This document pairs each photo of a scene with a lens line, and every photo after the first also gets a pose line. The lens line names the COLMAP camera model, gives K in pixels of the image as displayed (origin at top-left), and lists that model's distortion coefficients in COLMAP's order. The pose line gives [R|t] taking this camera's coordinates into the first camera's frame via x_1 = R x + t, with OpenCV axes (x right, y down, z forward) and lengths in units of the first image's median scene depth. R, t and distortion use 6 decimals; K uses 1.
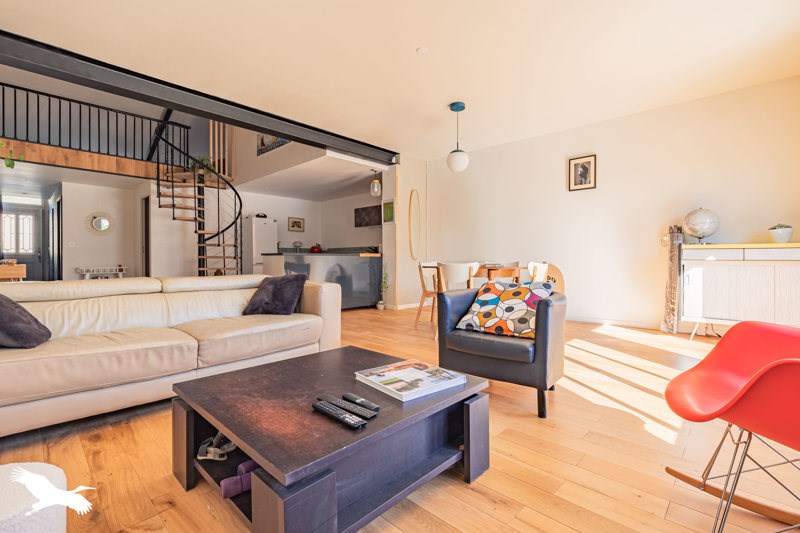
lens RADIAL K [[357.4, 0, 406.3], [0, 357.4, 257.3], [0, 0, 1]] dist [0.000933, 0.000390]
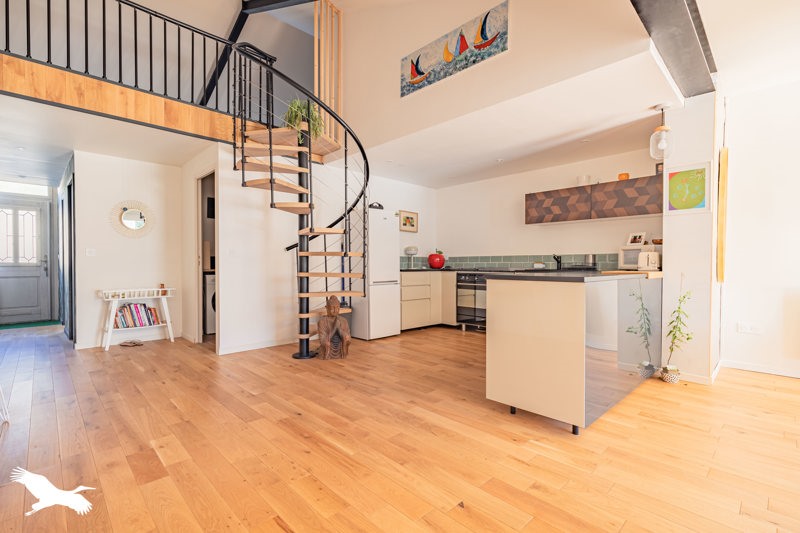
lens RADIAL K [[371.1, 0, 400.0], [0, 371.1, 266.5], [0, 0, 1]] dist [0.002061, -0.000721]
pose [[0.998656, 0.001827, -0.051801, -0.379134], [-0.001157, 0.999915, 0.012961, -0.021710], [0.051821, -0.012883, 0.998573, 0.399345]]
